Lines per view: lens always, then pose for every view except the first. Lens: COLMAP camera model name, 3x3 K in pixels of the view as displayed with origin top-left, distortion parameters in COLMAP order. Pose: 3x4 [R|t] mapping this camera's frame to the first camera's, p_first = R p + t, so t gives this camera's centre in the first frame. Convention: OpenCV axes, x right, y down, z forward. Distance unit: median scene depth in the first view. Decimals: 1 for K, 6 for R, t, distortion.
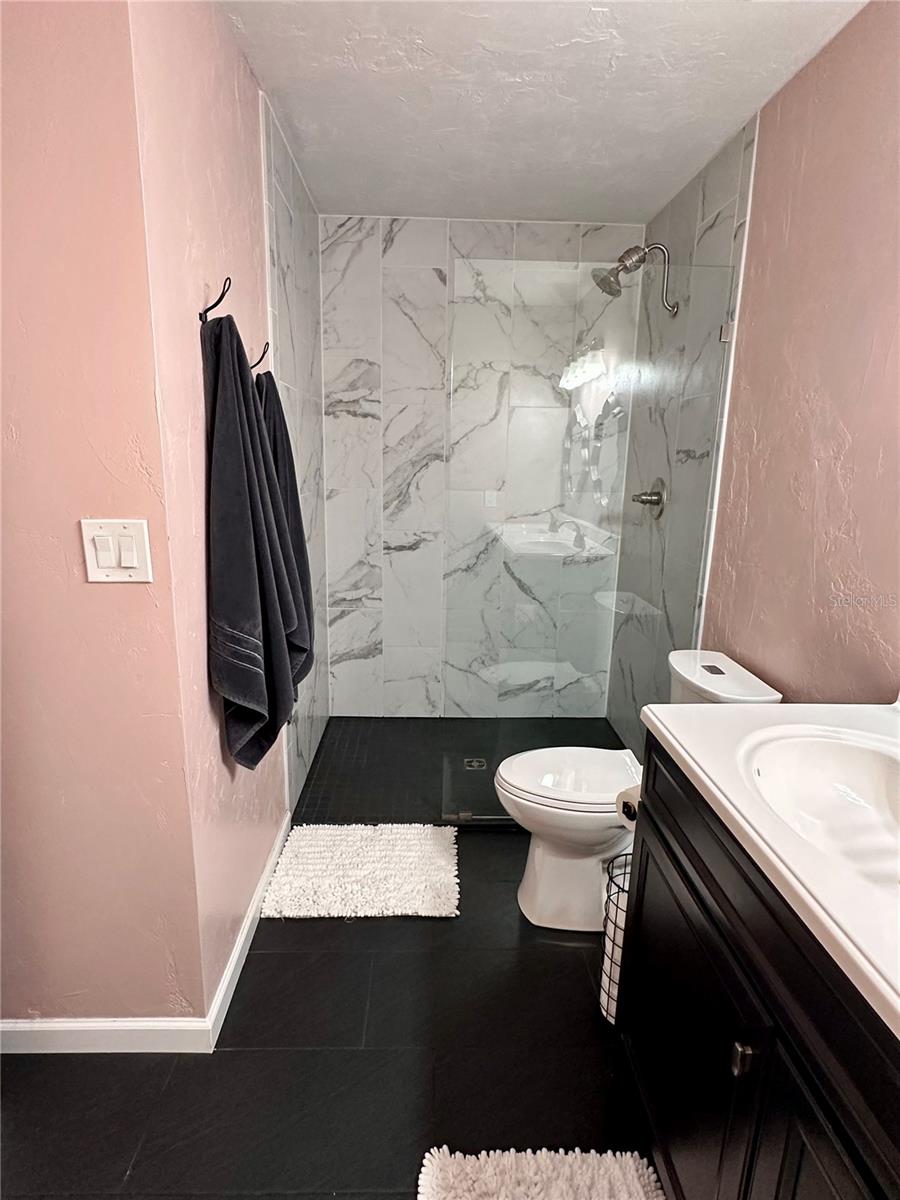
lens RADIAL K [[630.1, 0, 445.8], [0, 630.1, 596.5], [0, 0, 1]] dist [-0.002740, 0.000561]
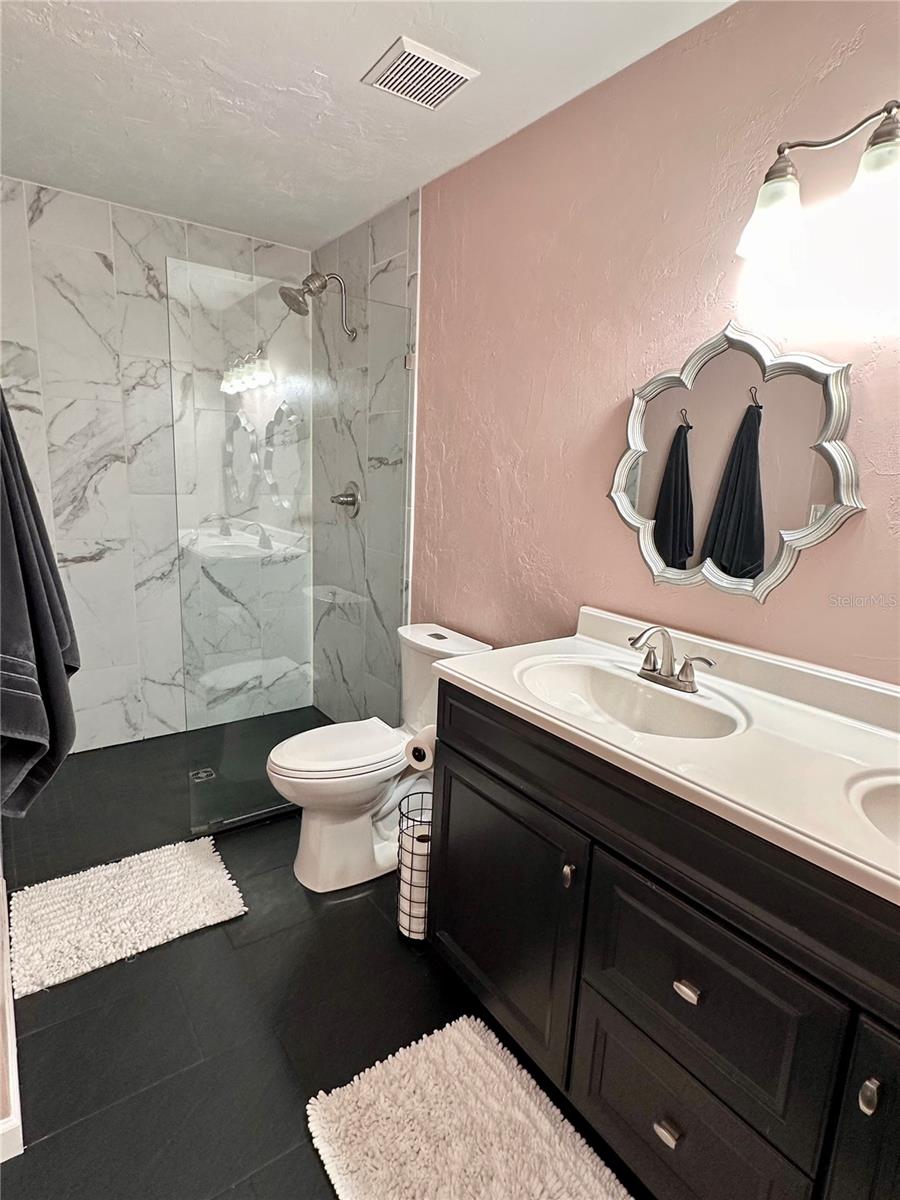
lens RADIAL K [[630.1, 0, 445.8], [0, 630.1, 596.5], [0, 0, 1]] dist [-0.002740, 0.000561]
pose [[0.828723, -0.096652, 0.551250, -0.150752], [0.100598, 0.994658, 0.023162, 0.007424], [-0.550543, 0.036260, 0.834019, -0.026783]]
